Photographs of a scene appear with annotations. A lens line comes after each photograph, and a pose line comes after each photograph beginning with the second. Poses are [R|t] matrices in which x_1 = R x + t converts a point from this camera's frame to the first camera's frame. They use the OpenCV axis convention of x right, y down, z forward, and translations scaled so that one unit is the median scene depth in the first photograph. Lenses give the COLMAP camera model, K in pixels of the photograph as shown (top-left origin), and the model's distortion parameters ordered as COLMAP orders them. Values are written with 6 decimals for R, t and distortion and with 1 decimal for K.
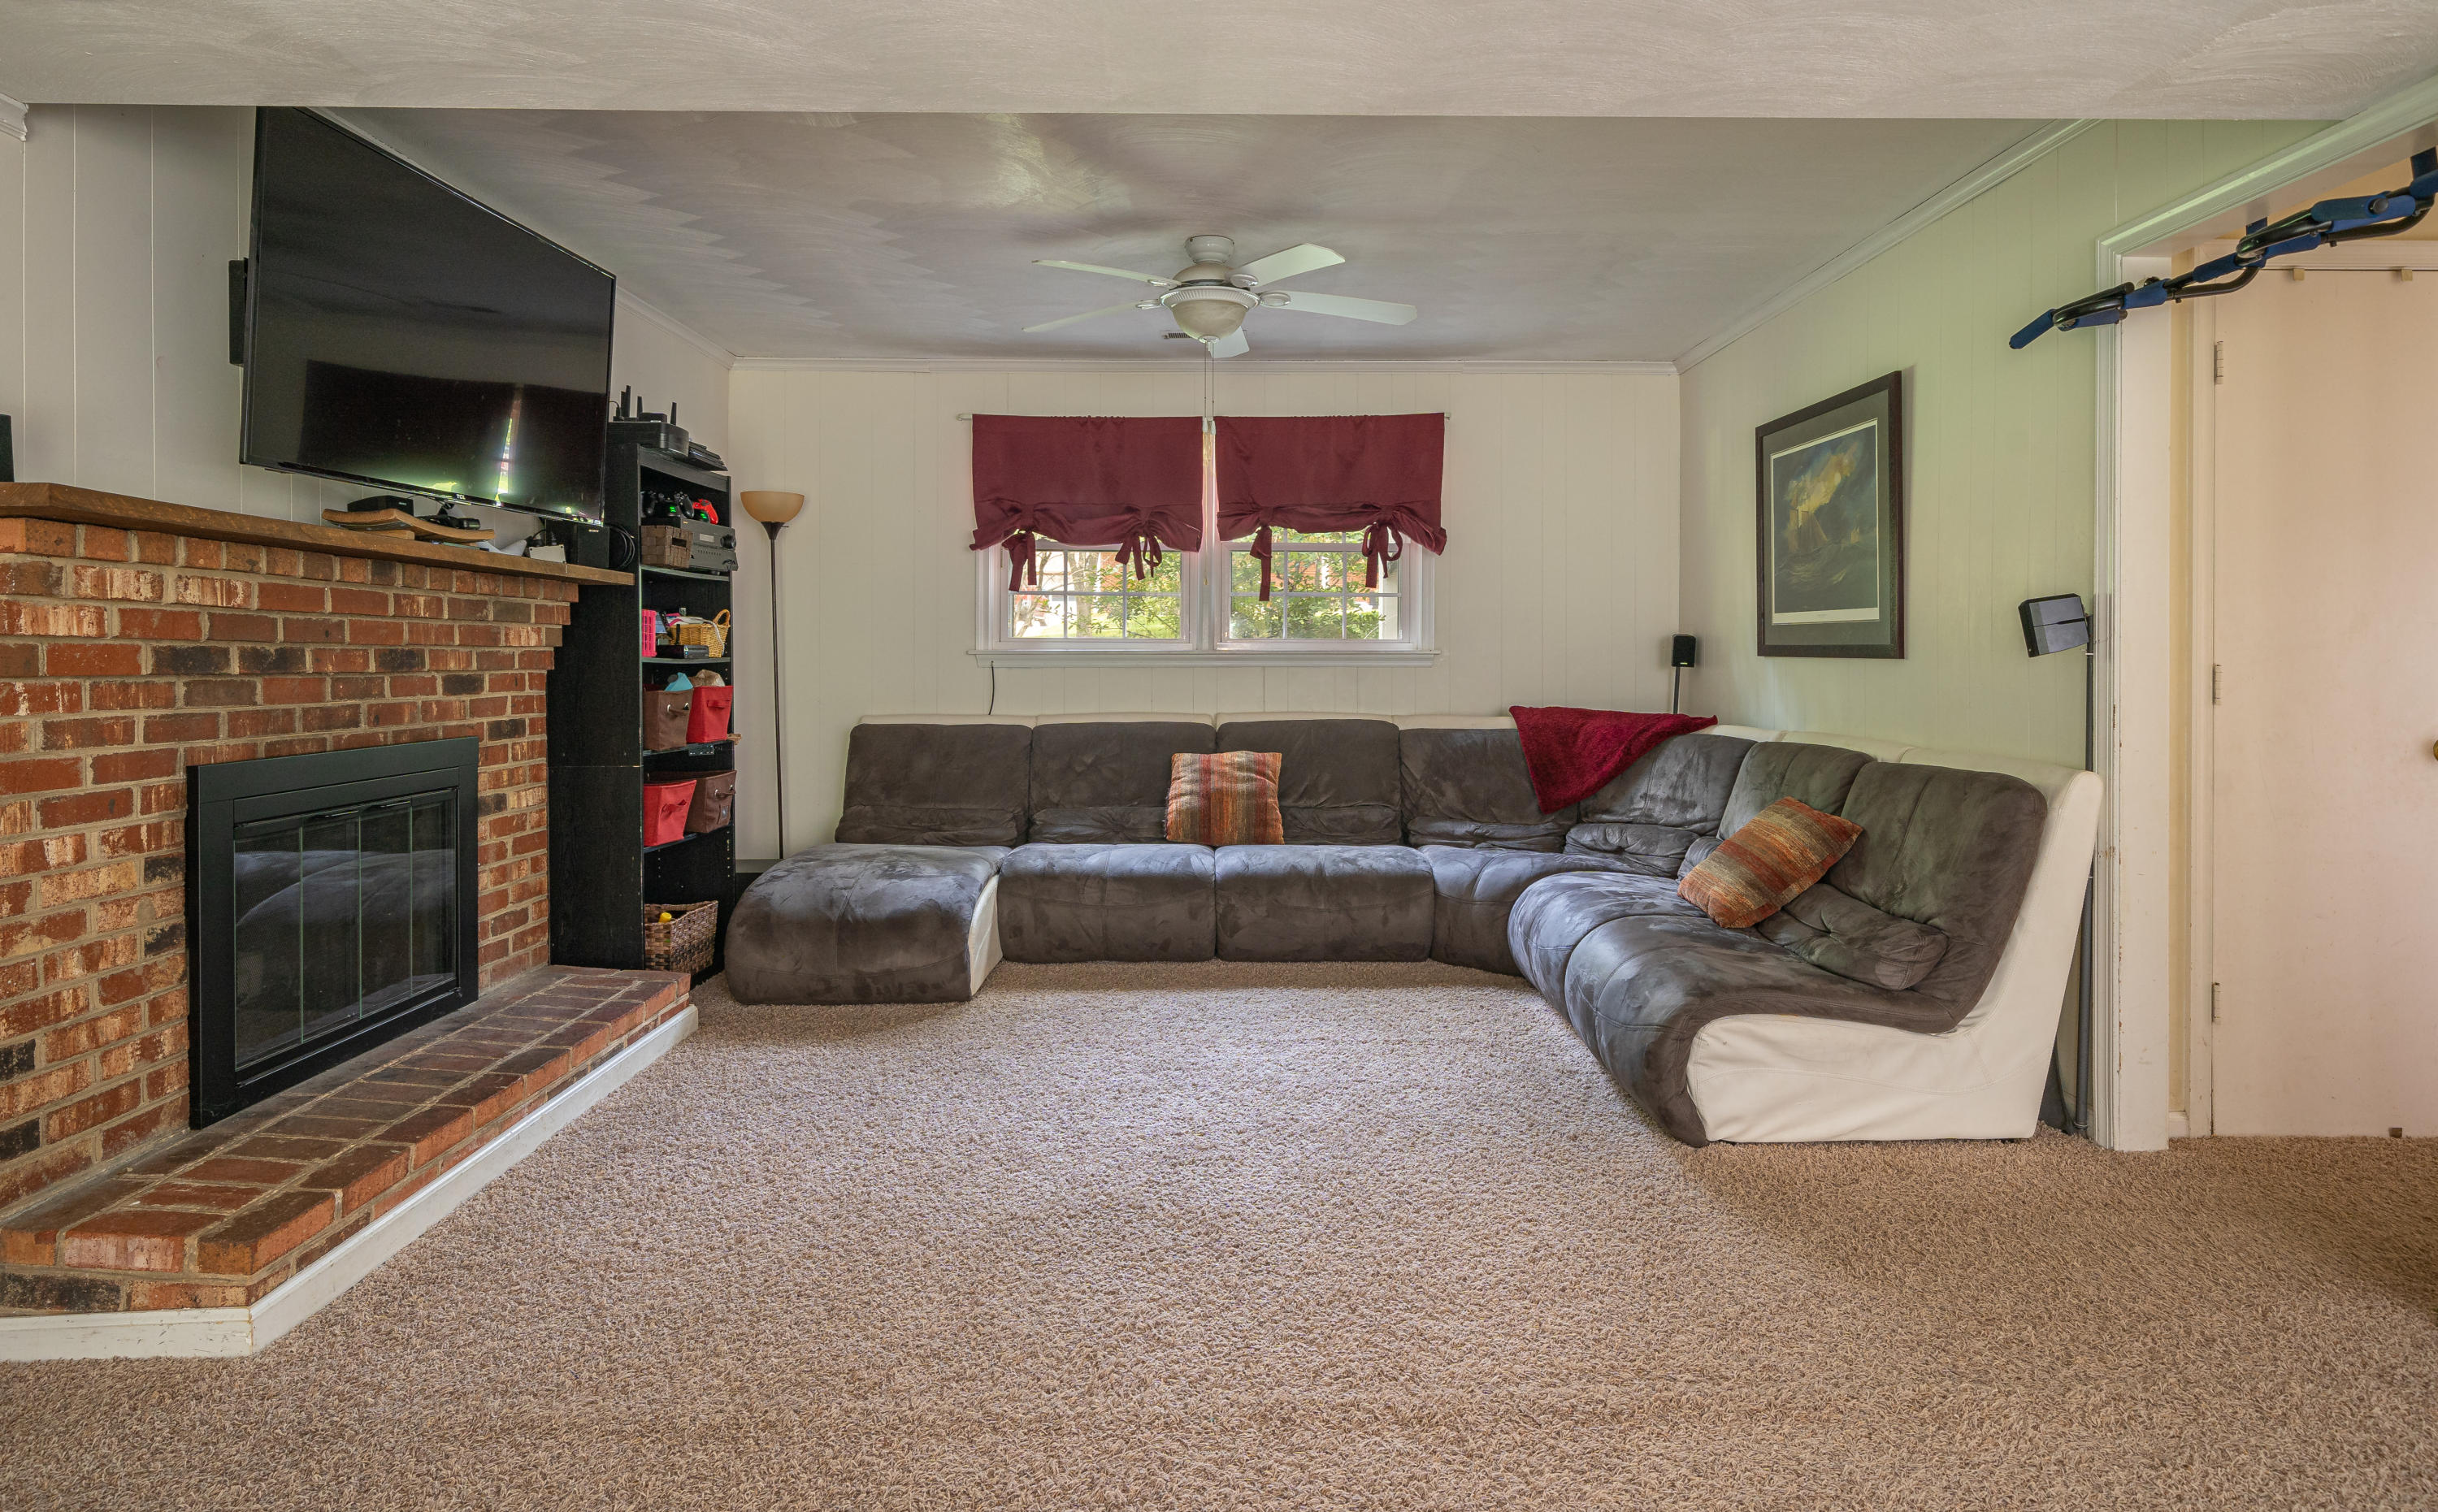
lens RADIAL K [[1277.5, 0, 1221.5], [0, 1277.5, 662.4], [0, 0, 1]] dist [0.000259, 0.000497]
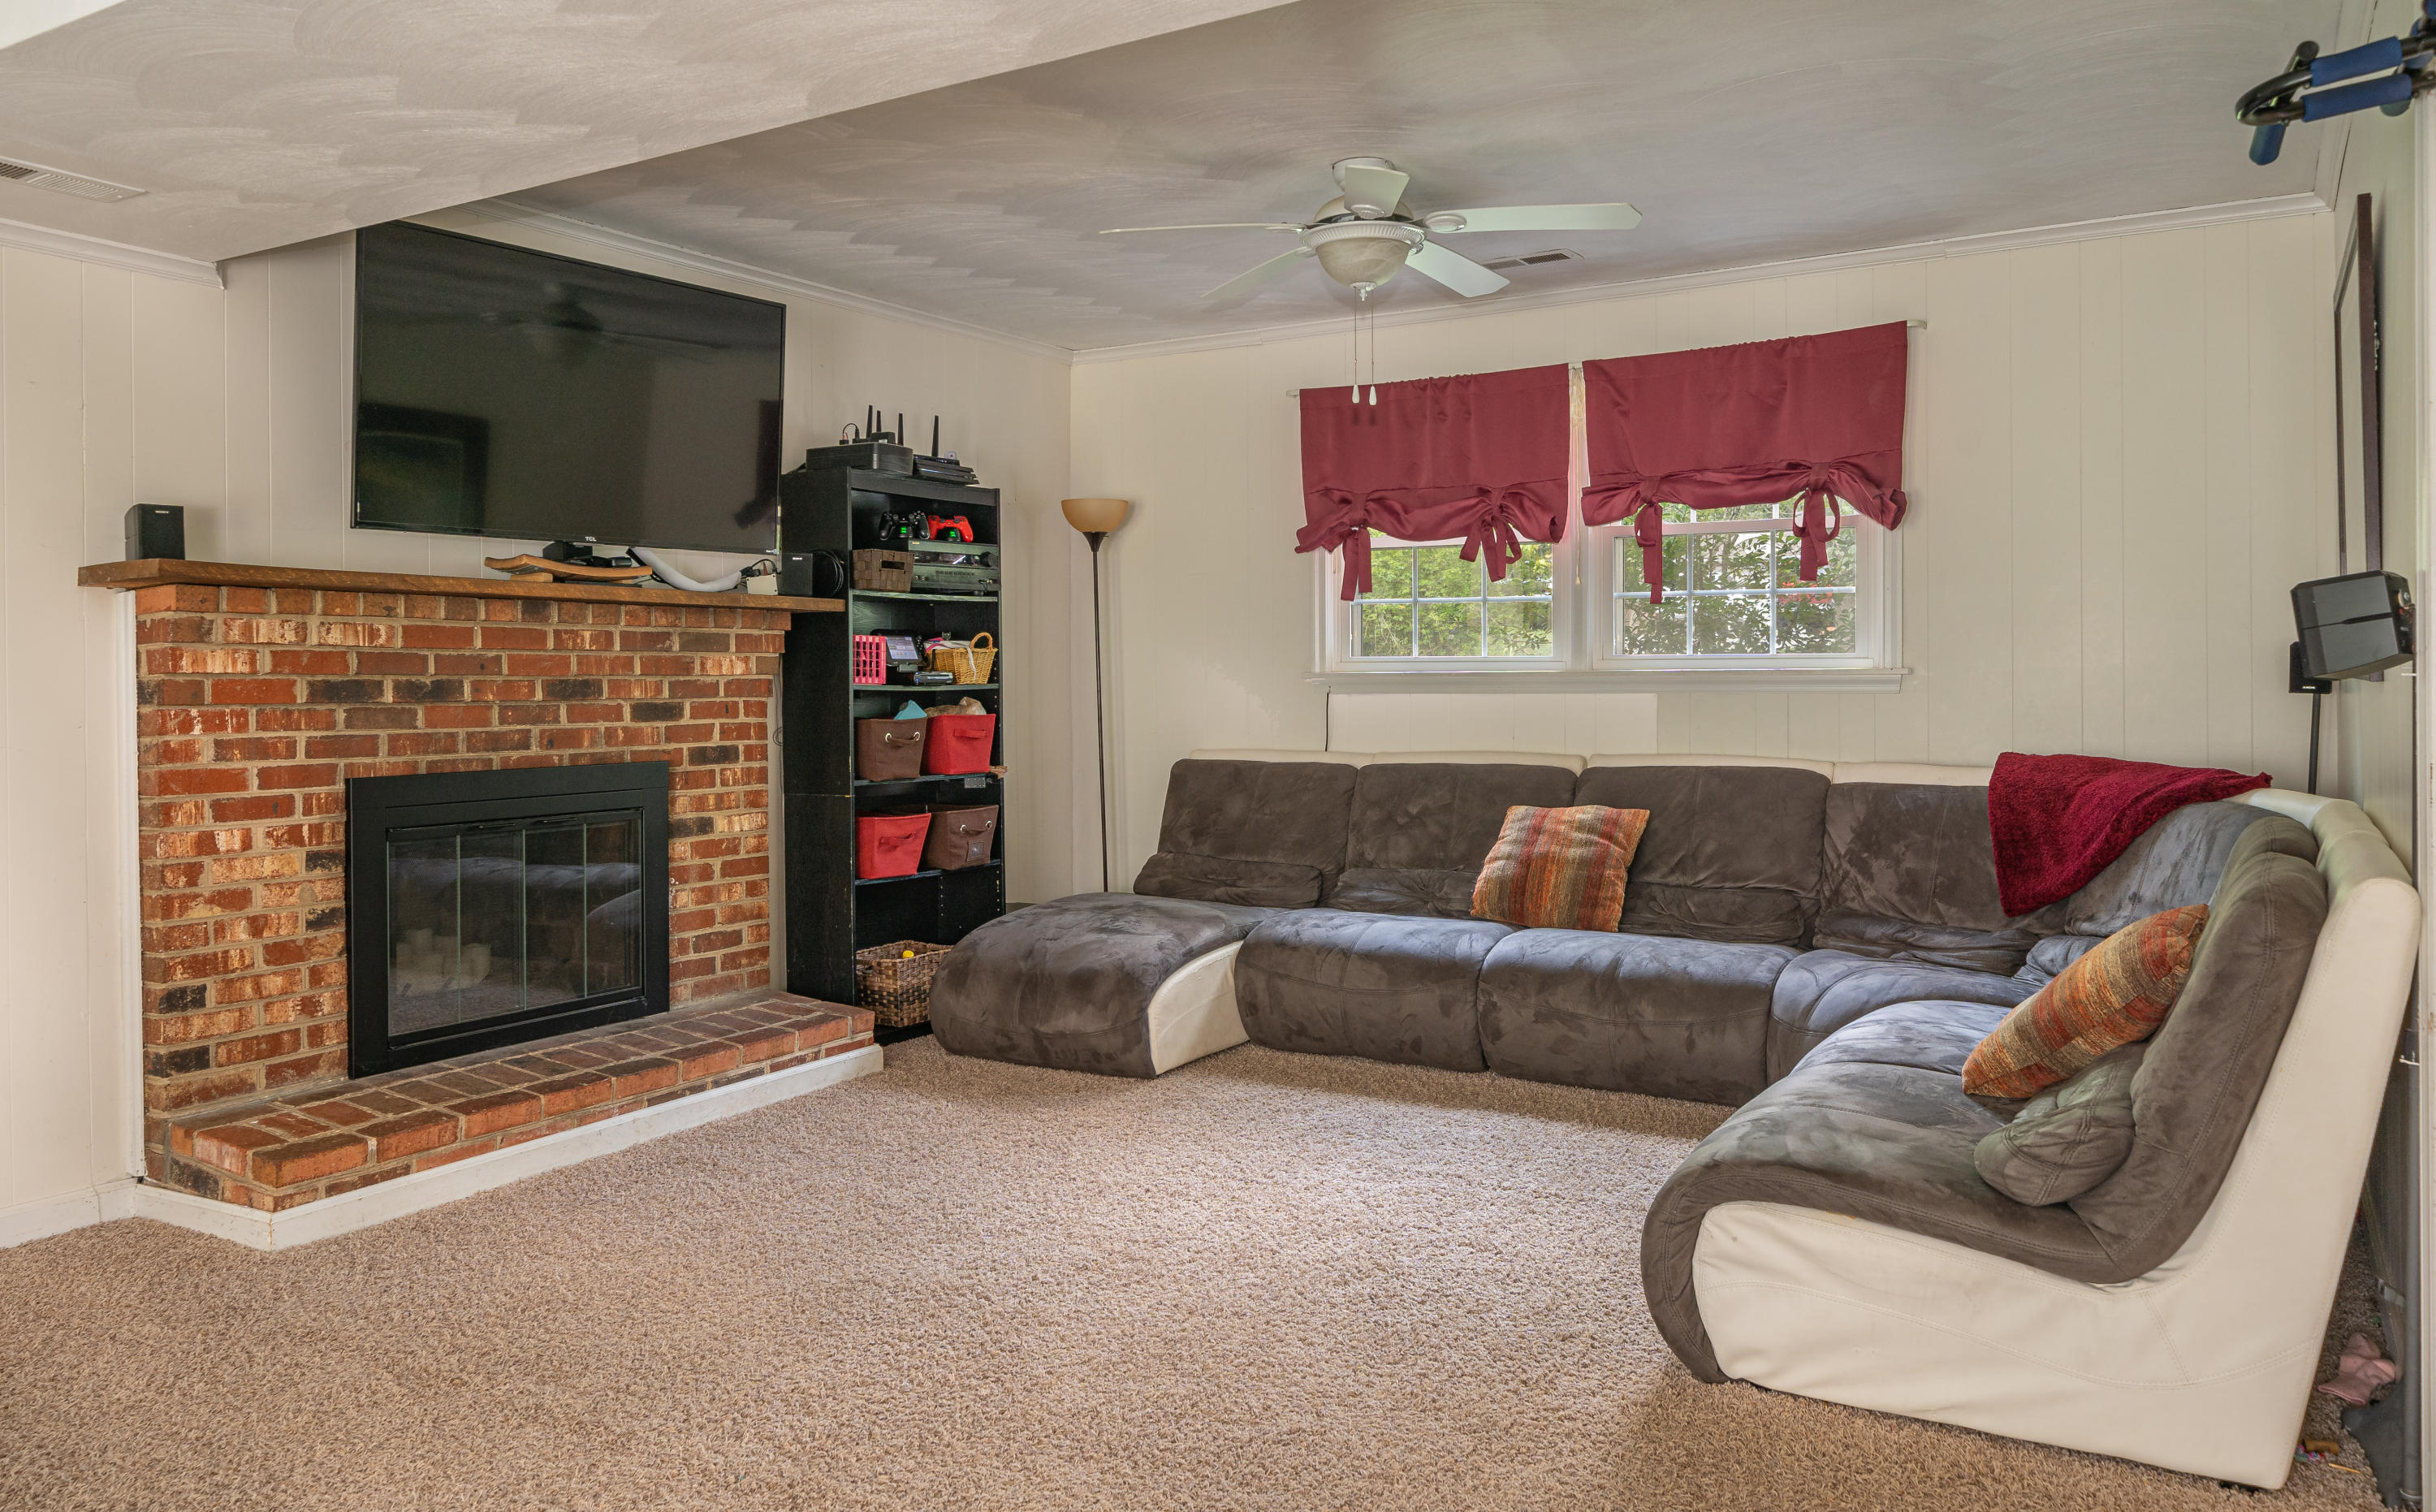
lens RADIAL K [[1694.4, 0, 1218.6], [0, 1694.4, 681.7], [0, 0, 1]] dist [-0.000196, 0.000833]
pose [[0.845490, -0.003994, -0.533976, 0.502678], [0.003520, 0.999992, -0.001907, -0.003113], [0.533980, -0.000267, 0.845497, 0.055312]]
